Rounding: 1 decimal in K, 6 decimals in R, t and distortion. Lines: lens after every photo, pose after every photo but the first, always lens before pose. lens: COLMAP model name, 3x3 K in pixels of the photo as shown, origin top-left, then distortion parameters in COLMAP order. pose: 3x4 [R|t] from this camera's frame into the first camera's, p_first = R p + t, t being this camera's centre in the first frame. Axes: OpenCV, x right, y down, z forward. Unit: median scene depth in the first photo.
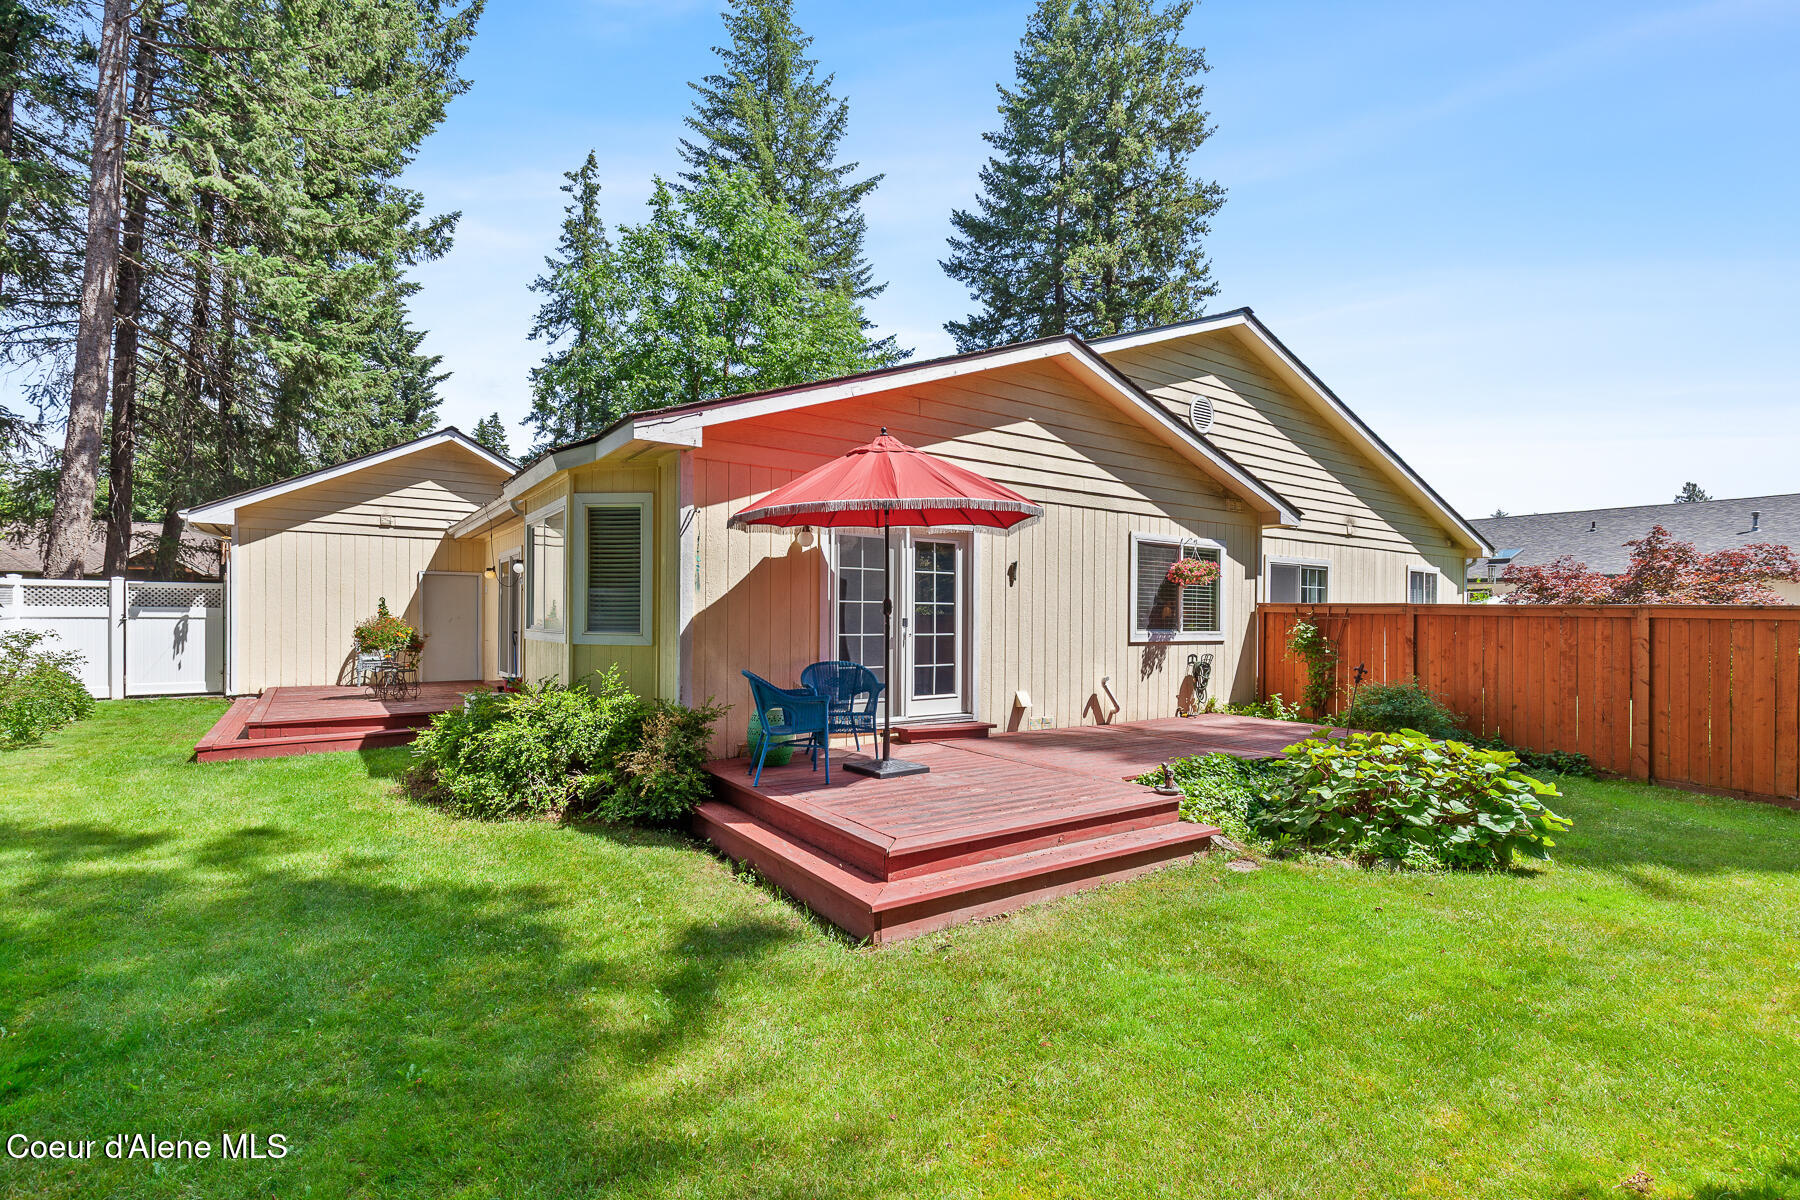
lens RADIAL K [[817.6, 0, 899.1], [0, 817.6, 615.5], [0, 0, 1]] dist [-0.000557, 0.000571]
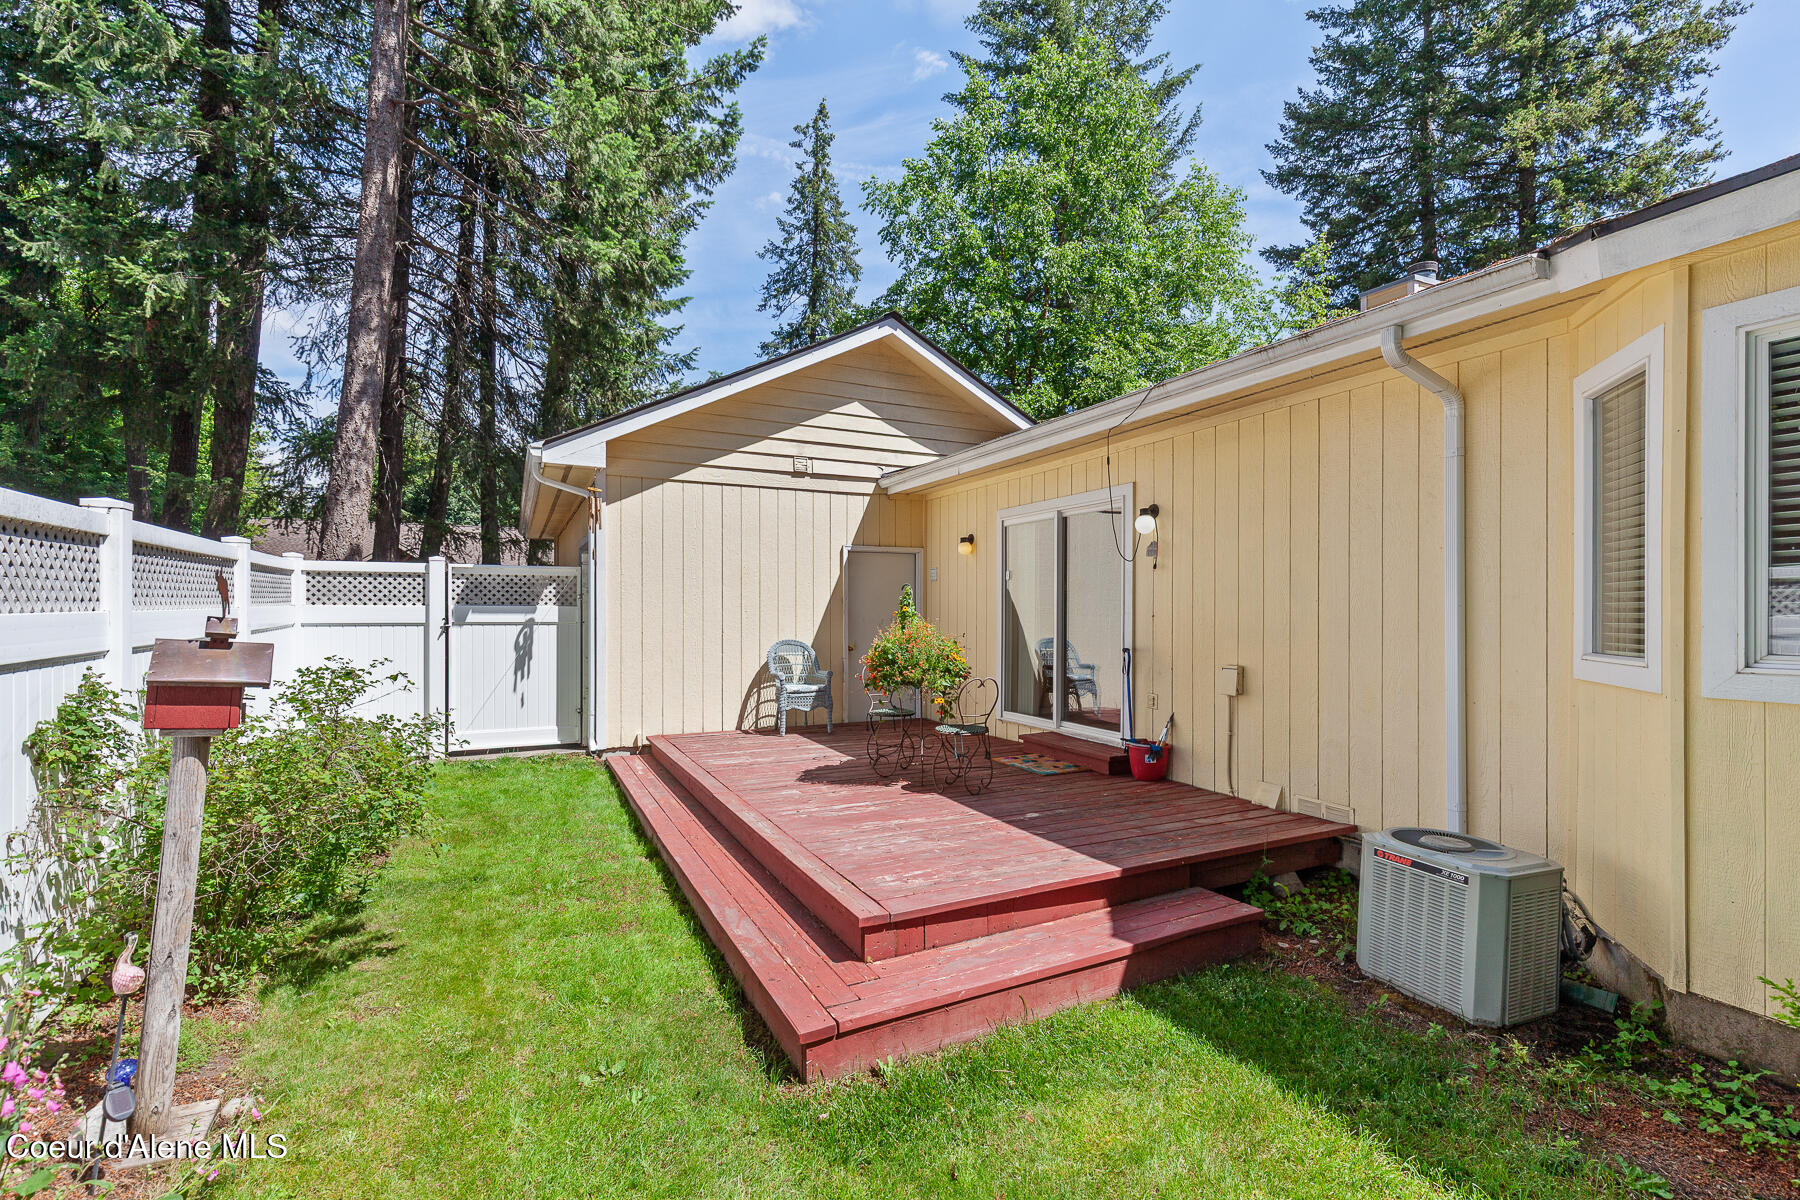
lens RADIAL K [[817.6, 0, 902.4], [0, 817.6, 602.4], [0, 0, 1]] dist [-0.000557, 0.000571]
pose [[0.986214, -0.008279, -0.165267, -0.393023], [0.006511, 0.999916, -0.011239, -0.003064], [0.165346, 0.010008, 0.986185, 0.348982]]
